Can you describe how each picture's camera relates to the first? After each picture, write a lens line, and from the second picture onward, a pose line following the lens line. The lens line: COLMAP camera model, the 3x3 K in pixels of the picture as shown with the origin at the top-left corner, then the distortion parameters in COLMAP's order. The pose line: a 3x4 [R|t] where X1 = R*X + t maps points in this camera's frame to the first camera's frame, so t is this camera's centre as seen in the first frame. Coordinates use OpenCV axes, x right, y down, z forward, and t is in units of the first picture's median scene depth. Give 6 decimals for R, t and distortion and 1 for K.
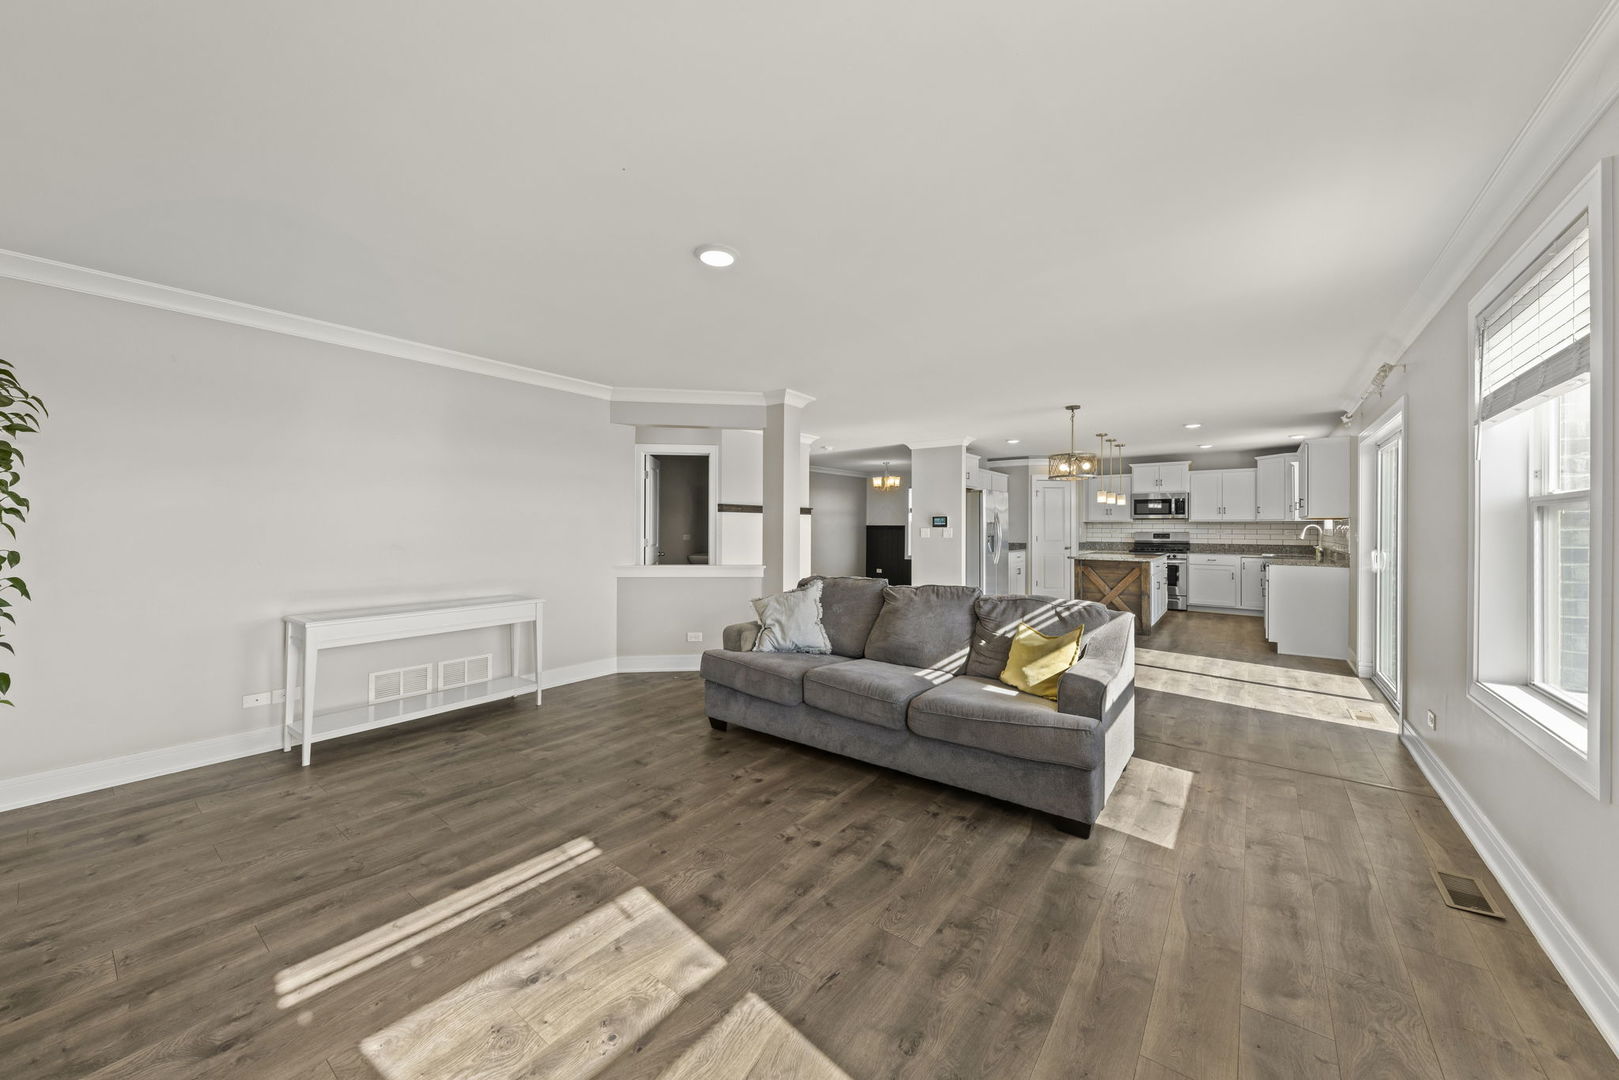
lens RADIAL K [[575.8, 0, 805.1], [0, 575.8, 524.4], [0, 0, 1]] dist [0.003988, -0.003866]
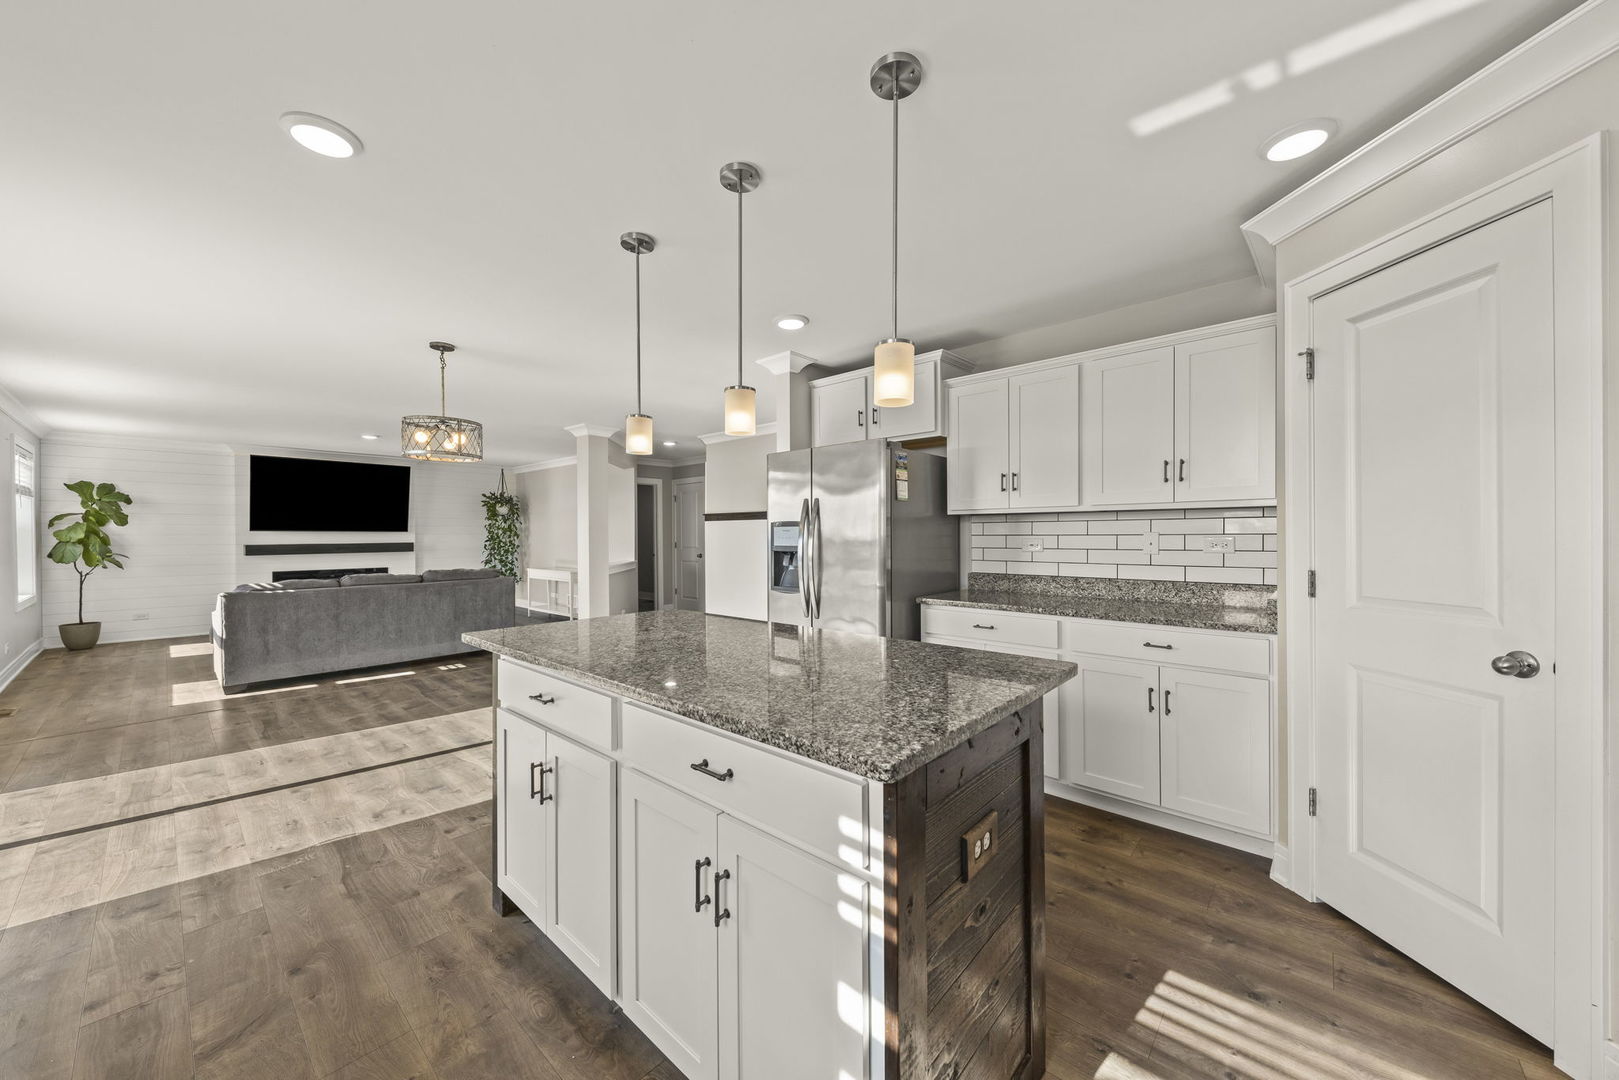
lens RADIAL K [[575.8, 0, 820.6], [0, 575.8, 545.1], [0, 0, 1]] dist [0.003988, -0.003866]
pose [[-0.060338, 0.016810, -0.998036, 0.666921], [0.009415, 0.999823, 0.016271, 0.006222], [0.998134, -0.008415, -0.060485, 0.900278]]
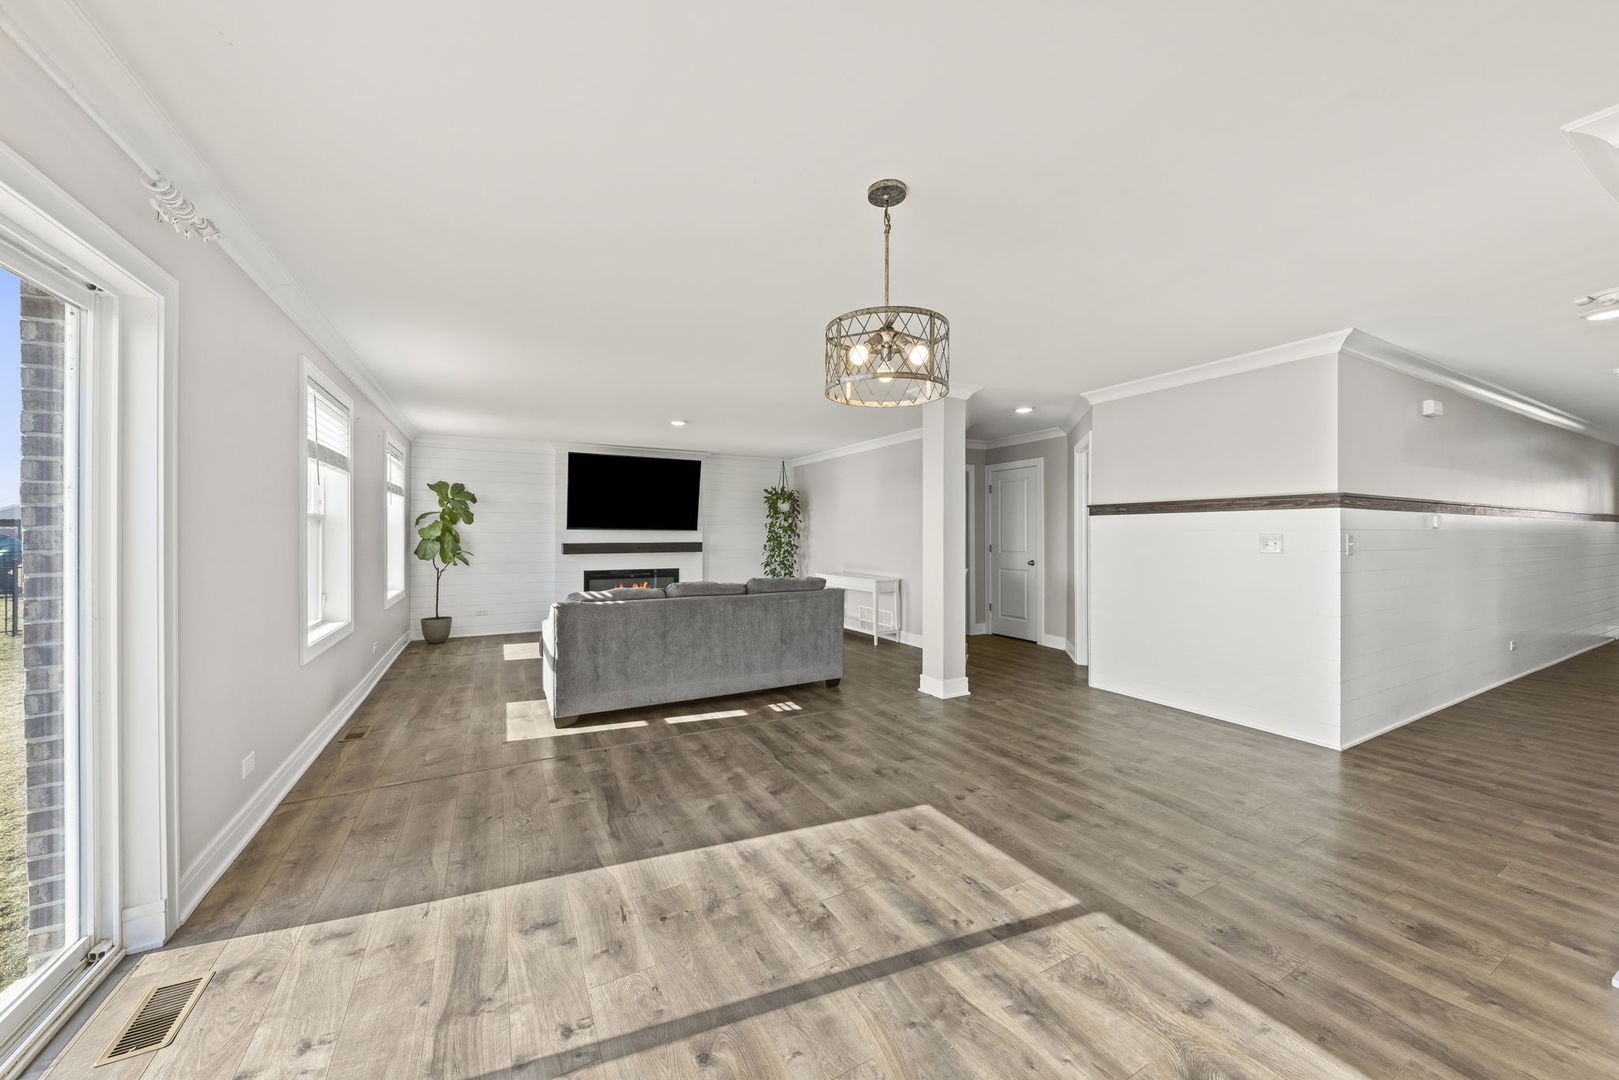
lens RADIAL K [[575.8, 0, 820.2], [0, 575.8, 540.5], [0, 0, 1]] dist [0.003988, -0.003866]
pose [[-0.392365, 0.006190, -0.919789, 0.494475], [0.004014, 0.999979, 0.005017, 0.004793], [0.919801, -0.001723, -0.392381, 0.674764]]
